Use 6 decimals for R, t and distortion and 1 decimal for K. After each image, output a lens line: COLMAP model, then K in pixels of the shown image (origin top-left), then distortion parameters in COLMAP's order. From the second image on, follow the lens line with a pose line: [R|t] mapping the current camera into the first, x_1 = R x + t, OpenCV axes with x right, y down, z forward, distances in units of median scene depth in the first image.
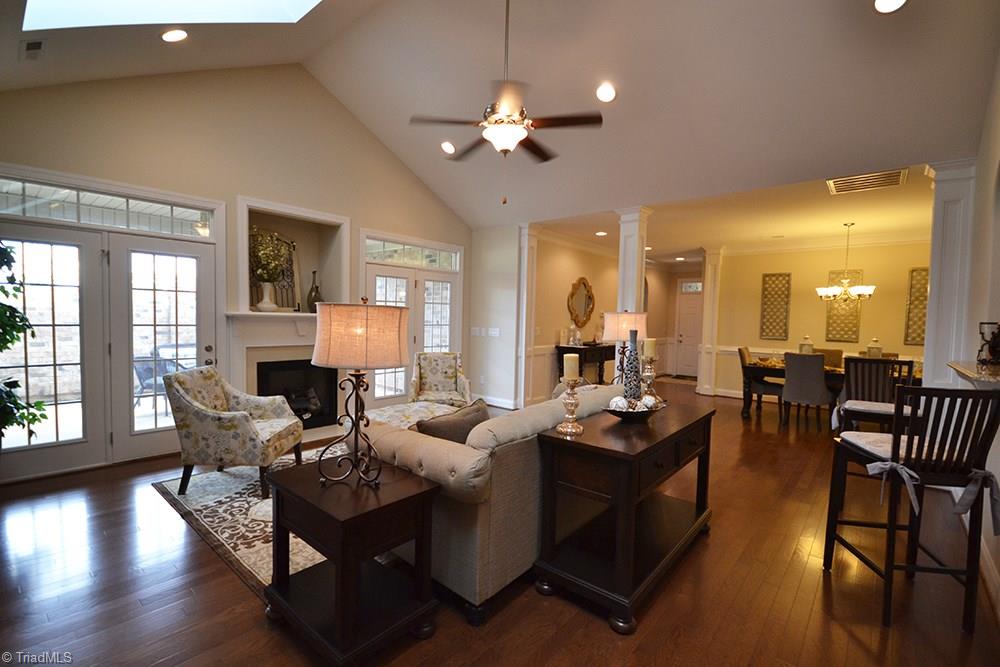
lens RADIAL K [[449.9, 0, 500.0], [0, 449.9, 333.5], [0, 0, 1]] dist [-0.000931, 0.000221]
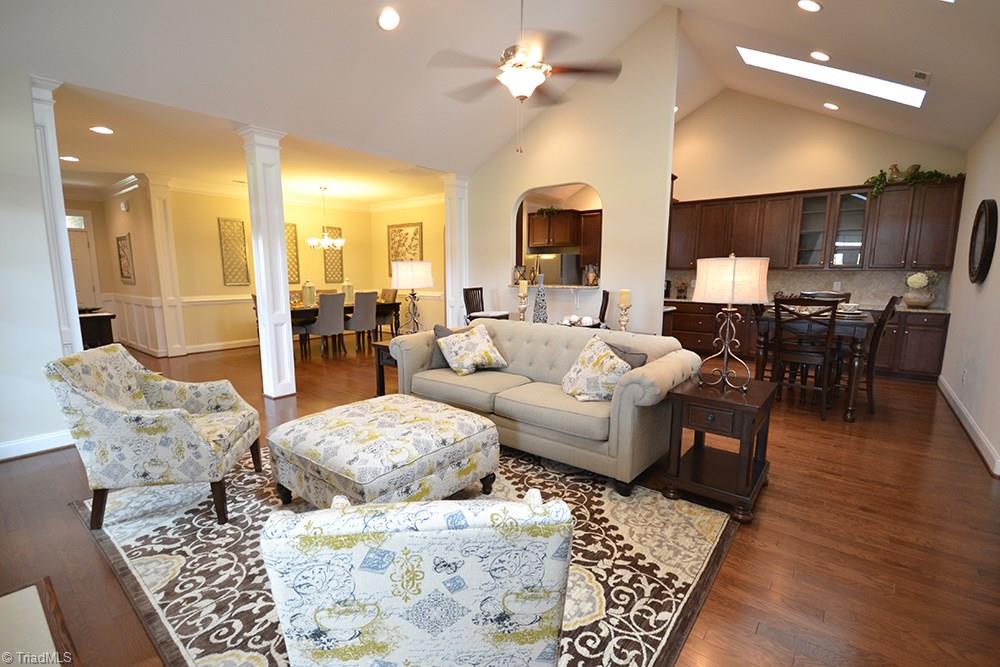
lens RADIAL K [[449.9, 0, 500.0], [0, 449.9, 333.5], [0, 0, 1]] dist [-0.000931, 0.000221]
pose [[-0.046735, -0.160556, 0.985920, -1.050490], [0.037401, 0.986025, 0.162346, -0.055859], [-0.998207, 0.044462, -0.040077, 1.117075]]
